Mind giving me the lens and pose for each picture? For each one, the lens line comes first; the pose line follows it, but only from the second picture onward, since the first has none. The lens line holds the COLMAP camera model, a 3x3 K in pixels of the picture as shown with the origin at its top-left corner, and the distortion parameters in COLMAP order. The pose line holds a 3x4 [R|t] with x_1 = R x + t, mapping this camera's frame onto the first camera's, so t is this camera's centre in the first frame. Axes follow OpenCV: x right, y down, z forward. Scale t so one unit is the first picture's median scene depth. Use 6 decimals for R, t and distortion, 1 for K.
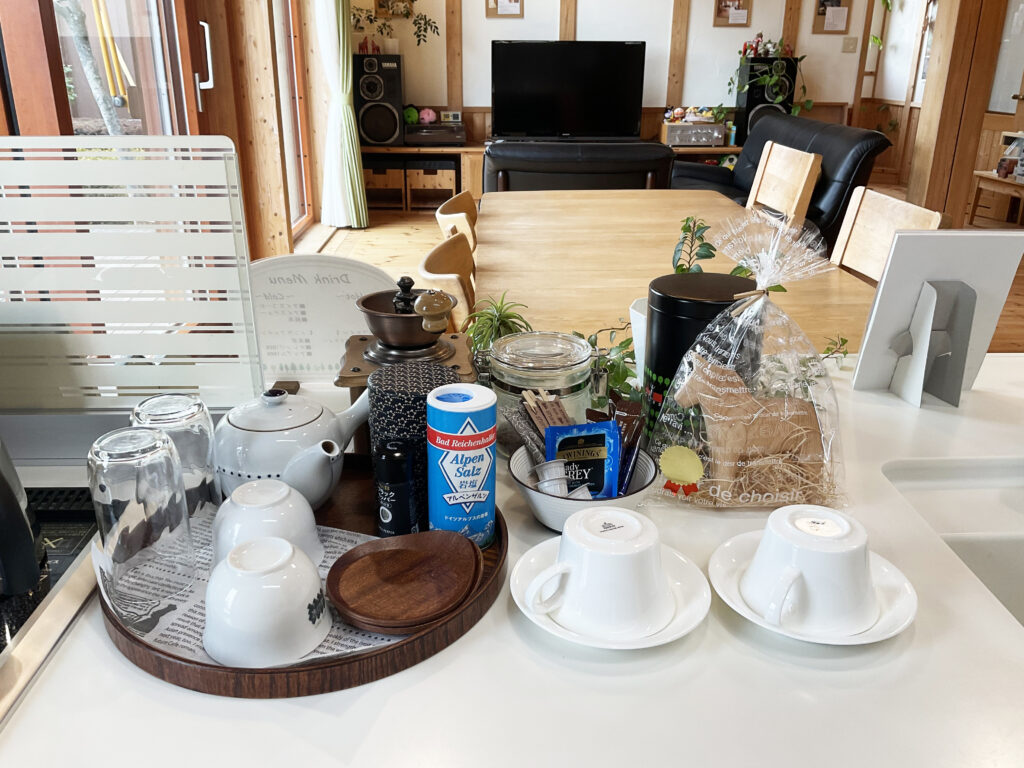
lens RADIAL K [[849.3, 0, 507.9], [0, 849.3, 385.0], [0, 0, 1]] dist [0.055481, -0.062221]
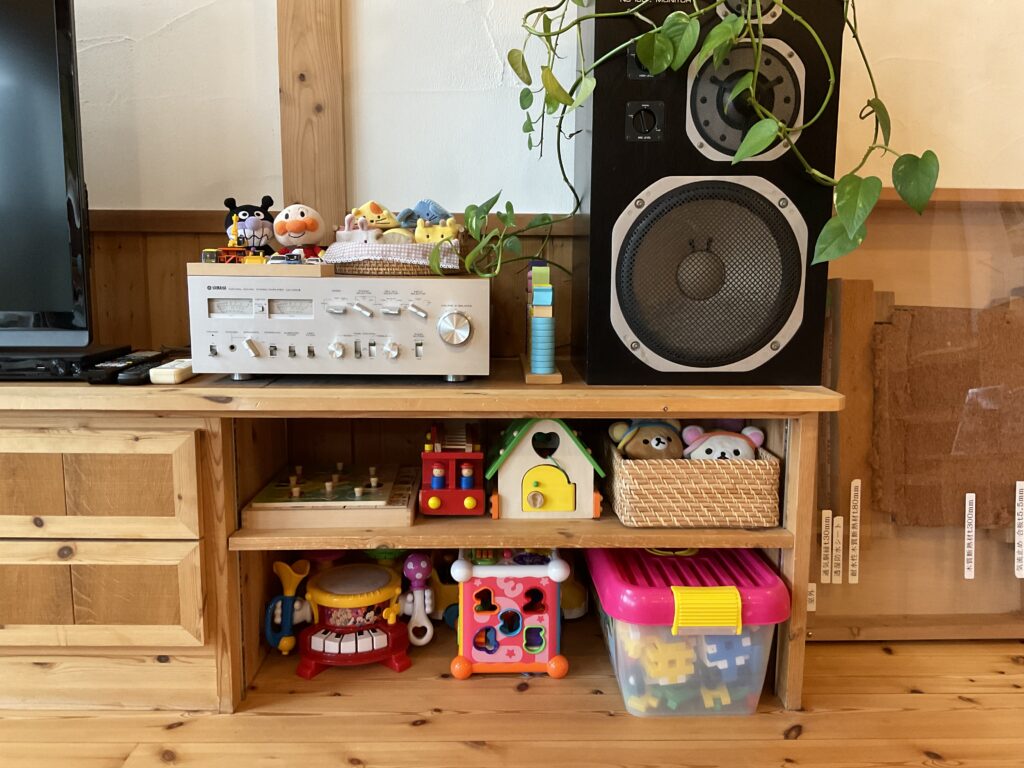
lens RADIAL K [[849.3, 0, 508.1], [0, 849.3, 380.5], [0, 0, 1]] dist [0.055481, -0.062221]
pose [[0.999620, -0.007386, -0.026558, 0.262729], [0.000812, 0.970908, -0.239450, -0.234652], [0.027554, 0.239338, 0.970545, 0.819245]]
